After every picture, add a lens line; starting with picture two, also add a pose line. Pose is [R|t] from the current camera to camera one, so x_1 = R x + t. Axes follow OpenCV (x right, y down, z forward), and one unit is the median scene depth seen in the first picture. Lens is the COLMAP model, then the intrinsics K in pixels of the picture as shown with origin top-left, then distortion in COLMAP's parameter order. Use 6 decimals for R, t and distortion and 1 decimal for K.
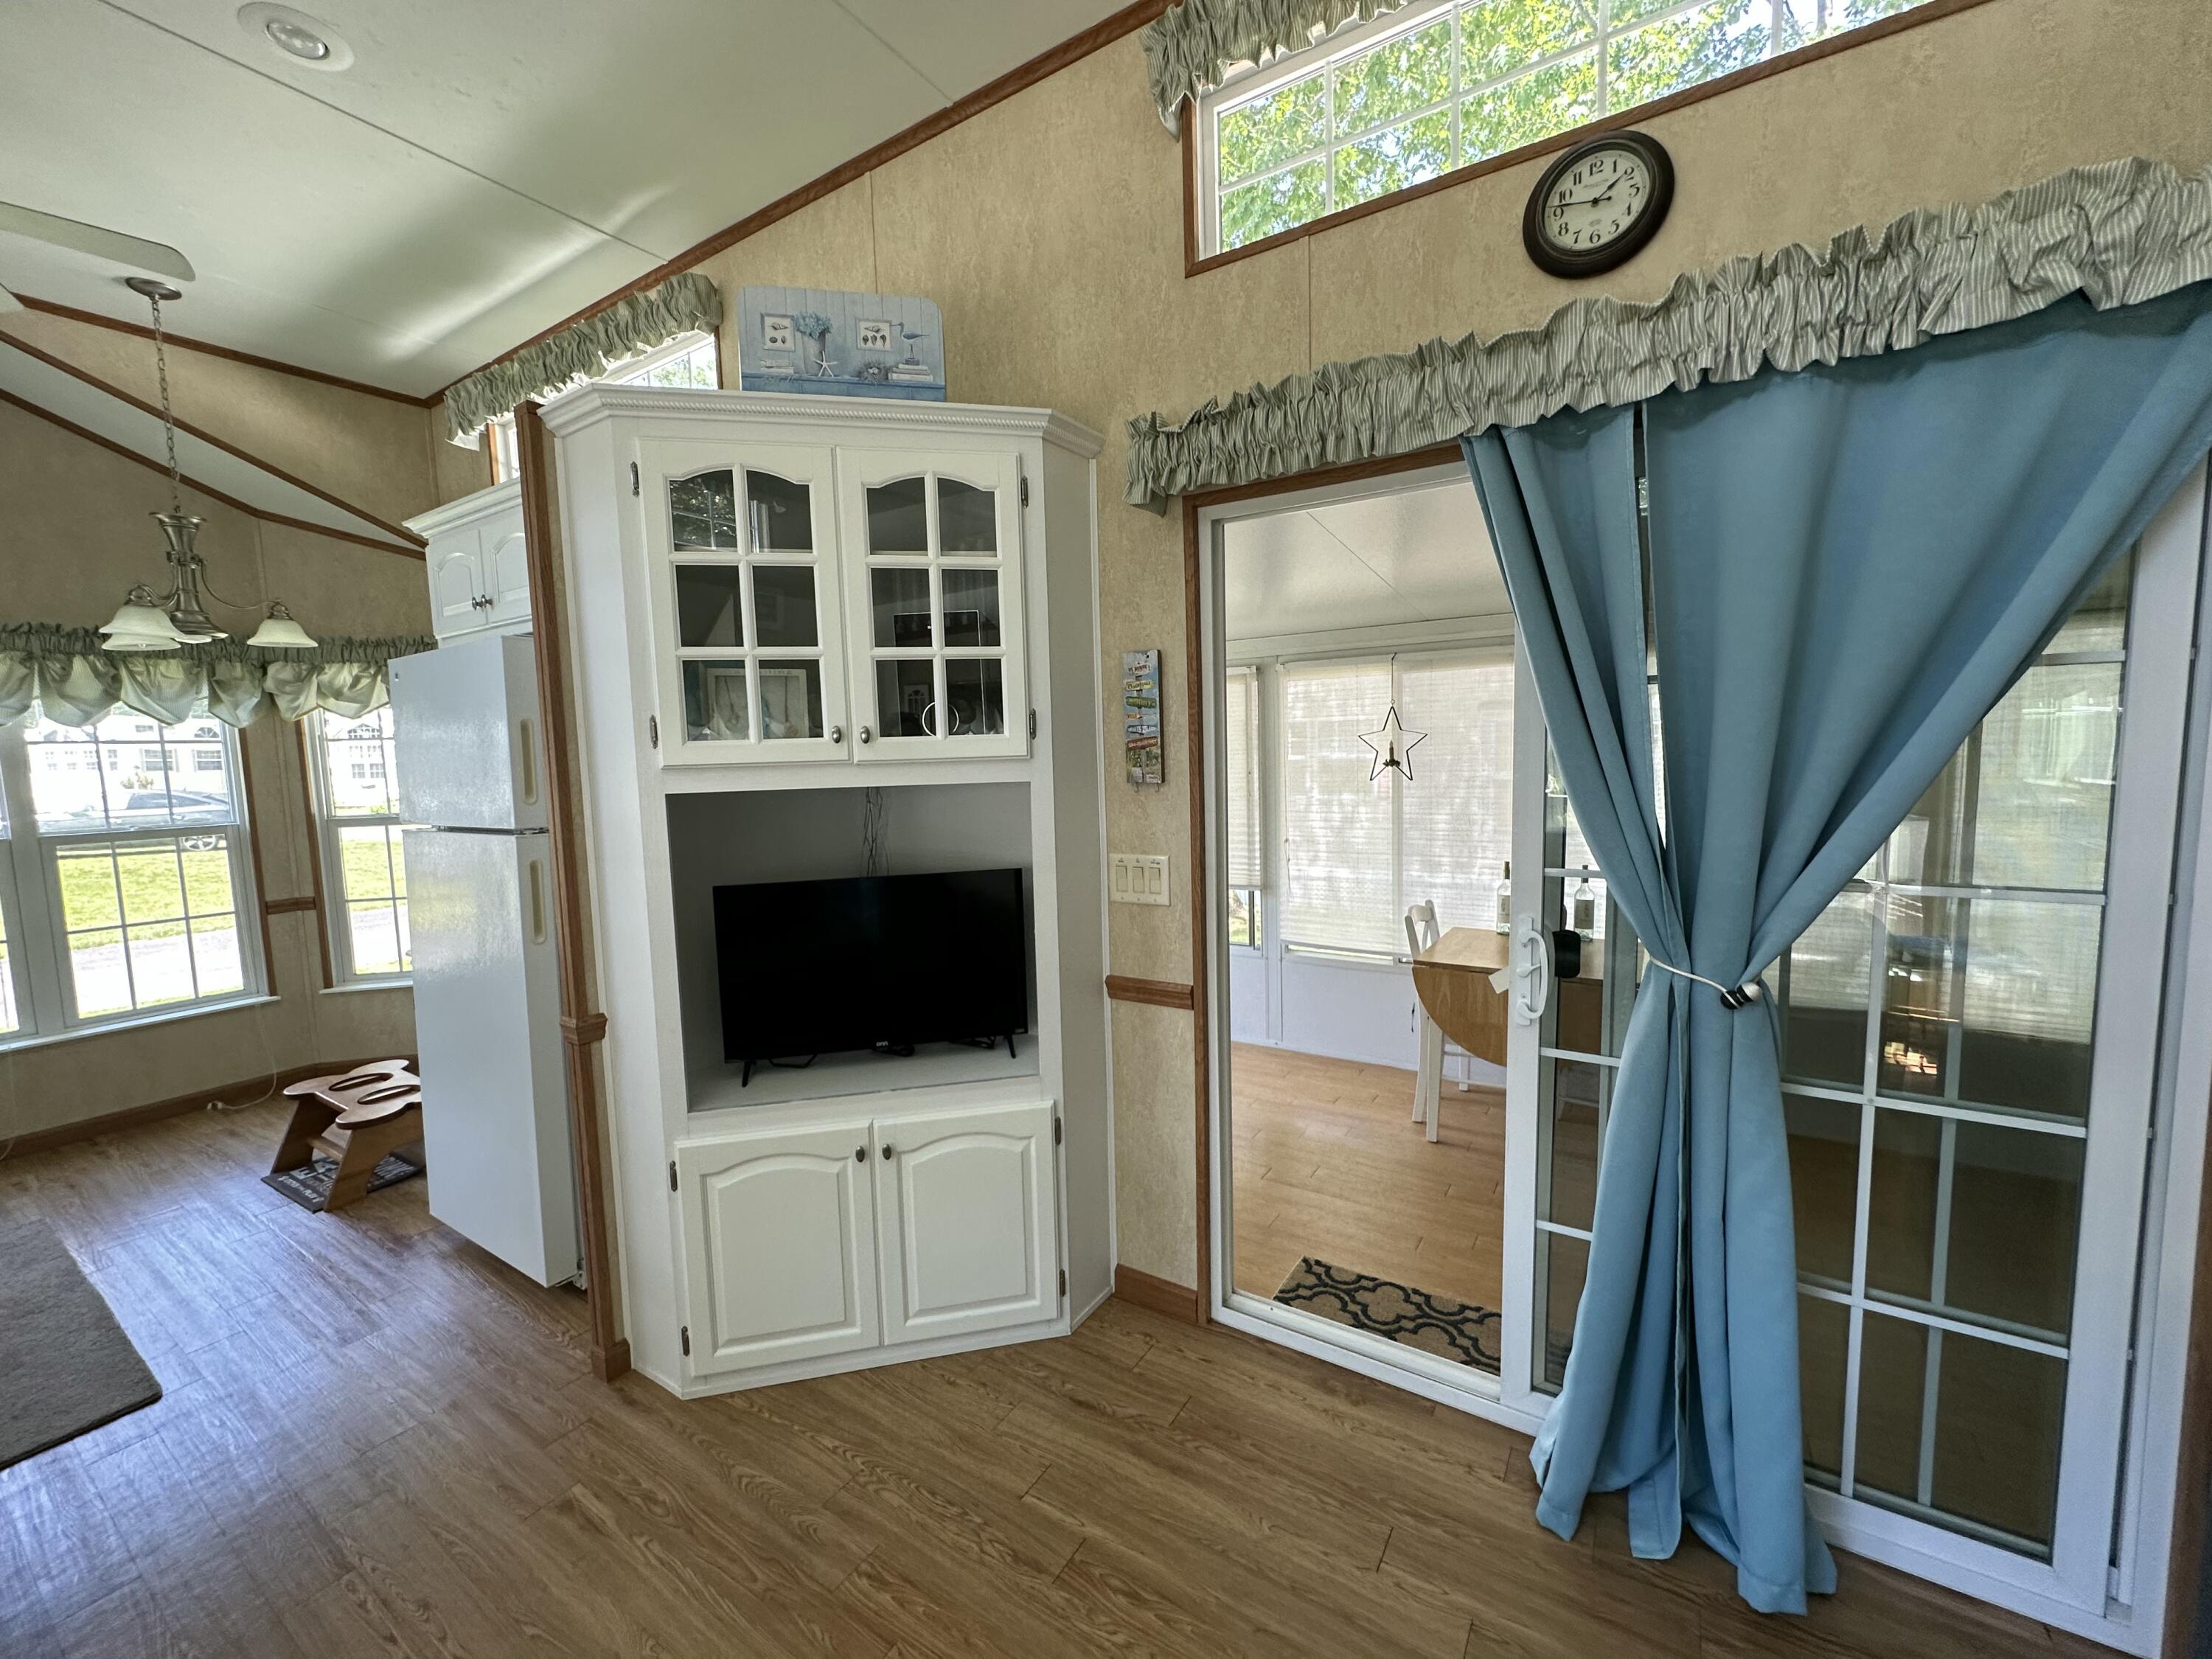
lens RADIAL K [[879.2, 0, 1117.0], [0, 879.2, 833.9], [0, 0, 1]] dist [0.000161, -0.000513]
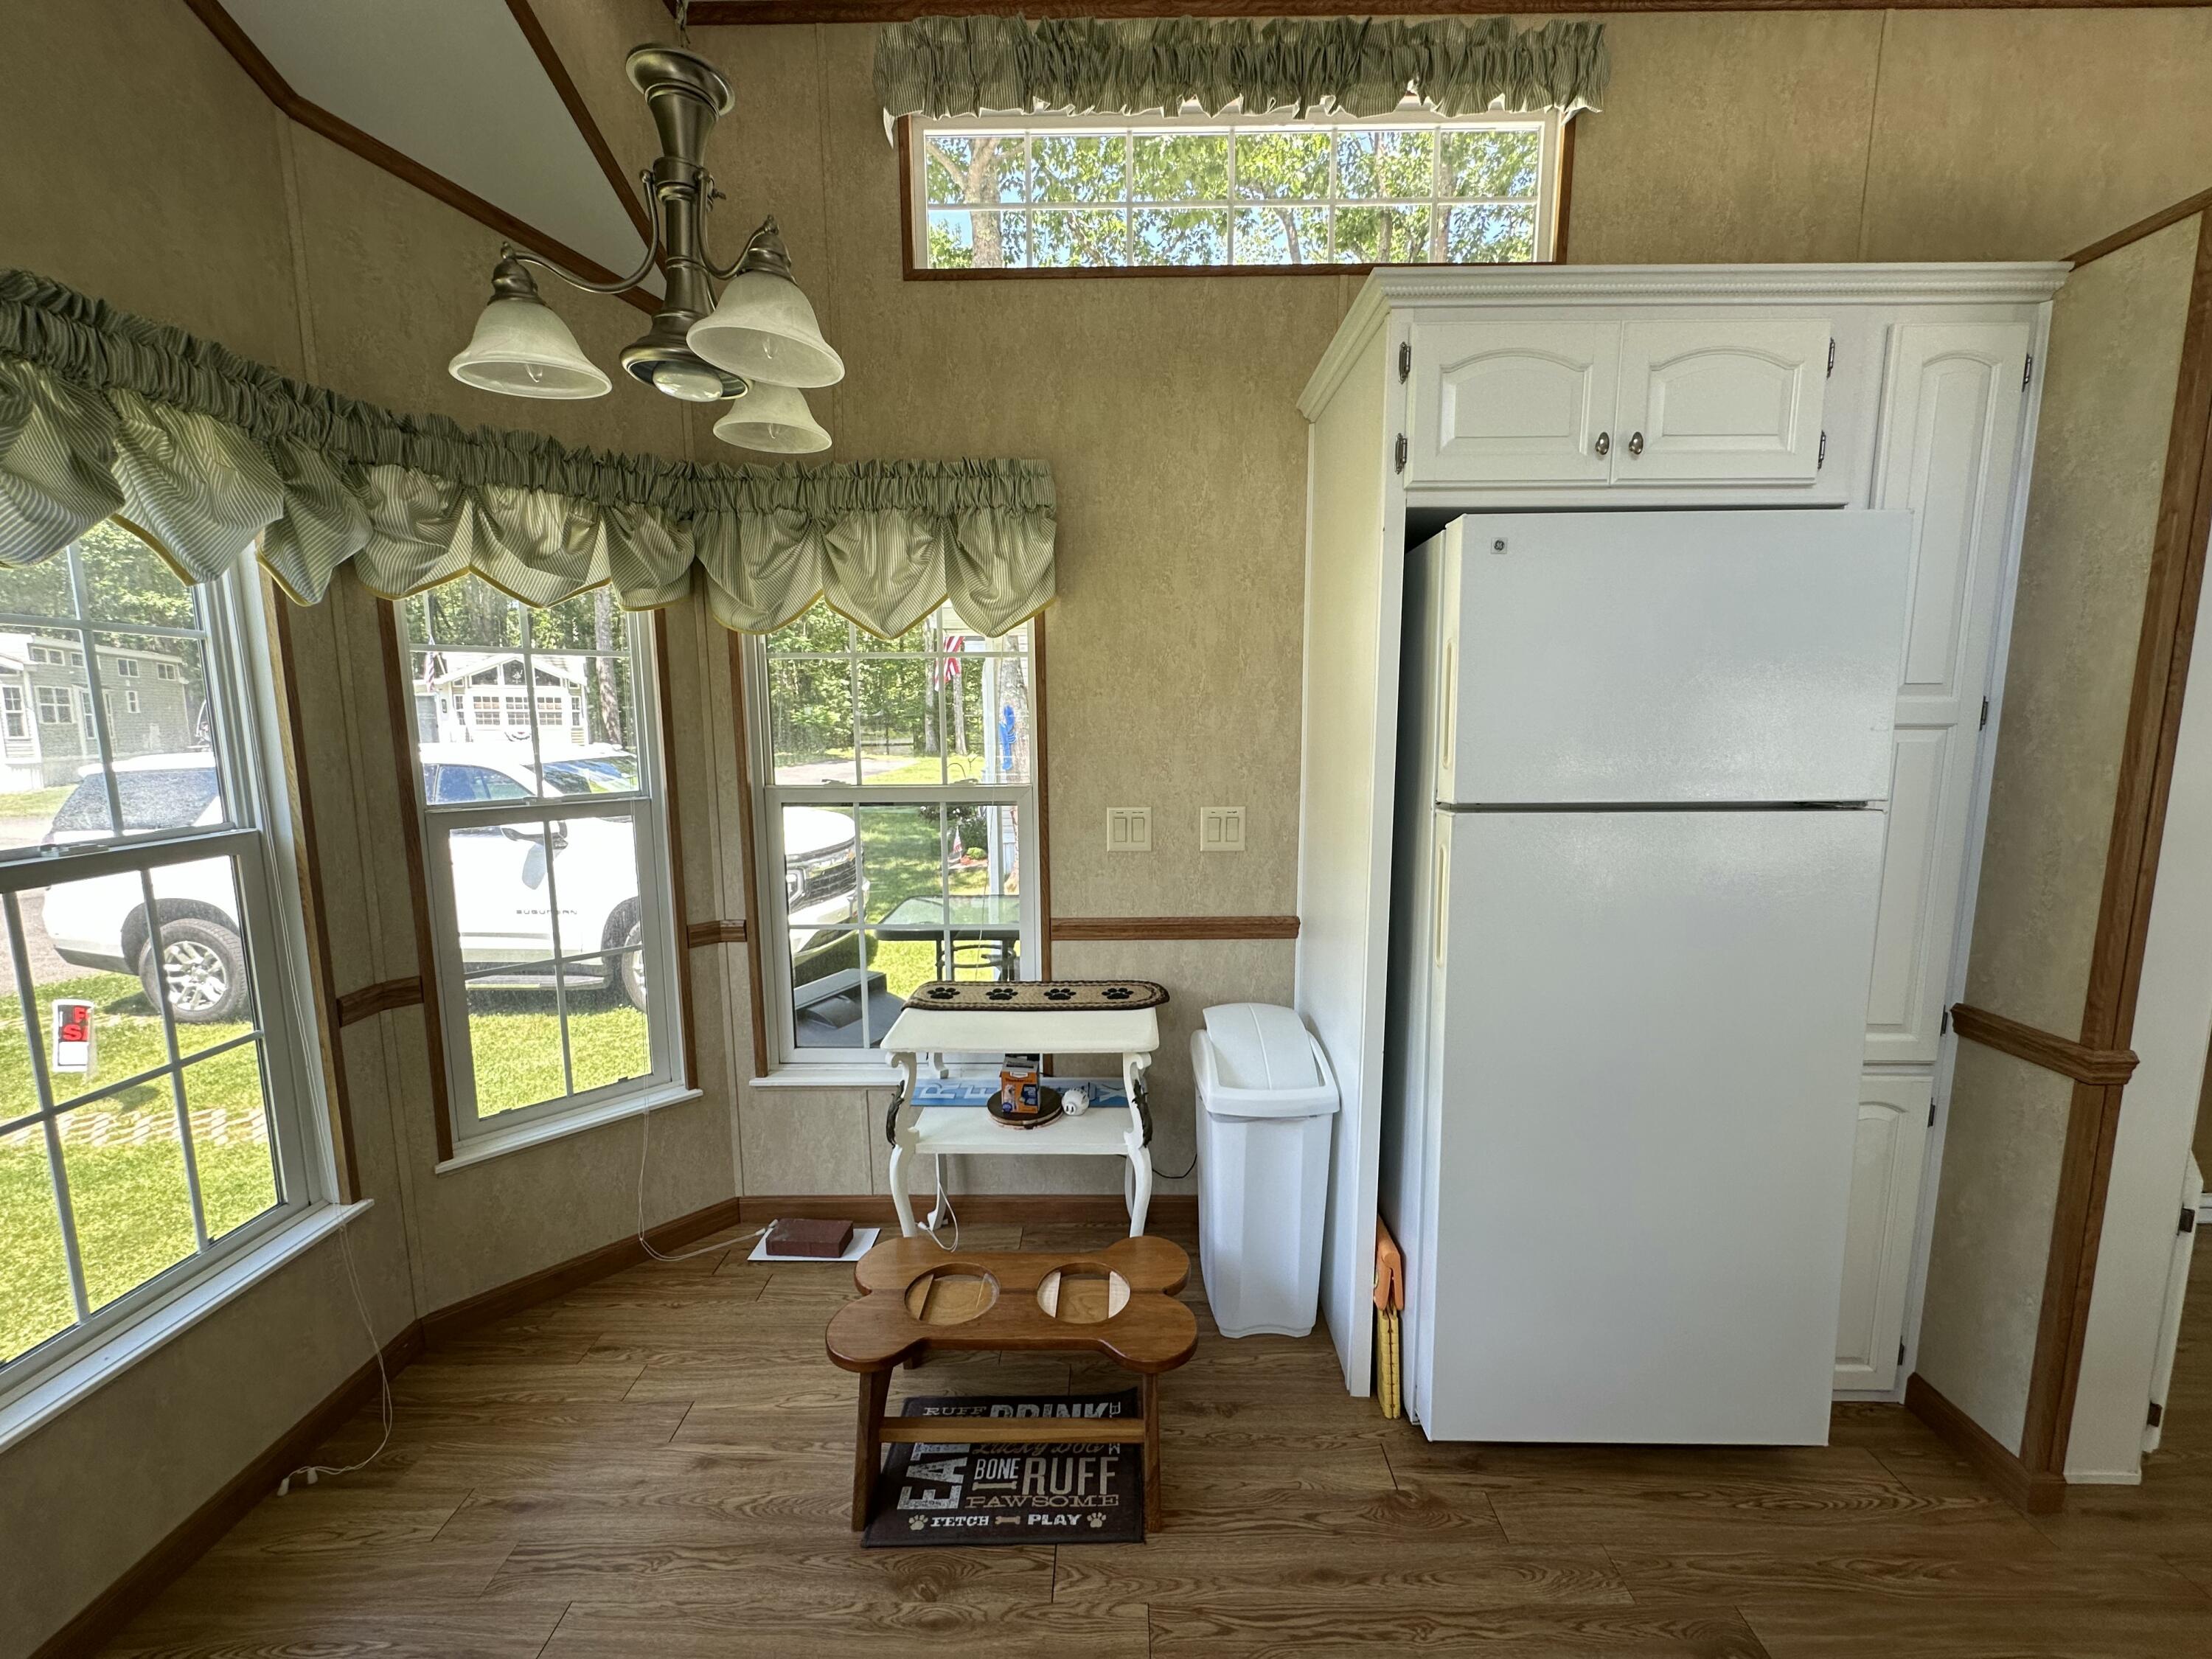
lens RADIAL K [[879.2, 0, 1108.1], [0, 879.2, 827.6], [0, 0, 1]] dist [0.000161, -0.000513]
pose [[0.850900, -0.045004, 0.523397, -0.868413], [0.029689, 0.998851, 0.037620, -0.015921], [-0.524489, -0.016472, 0.851258, 0.412958]]
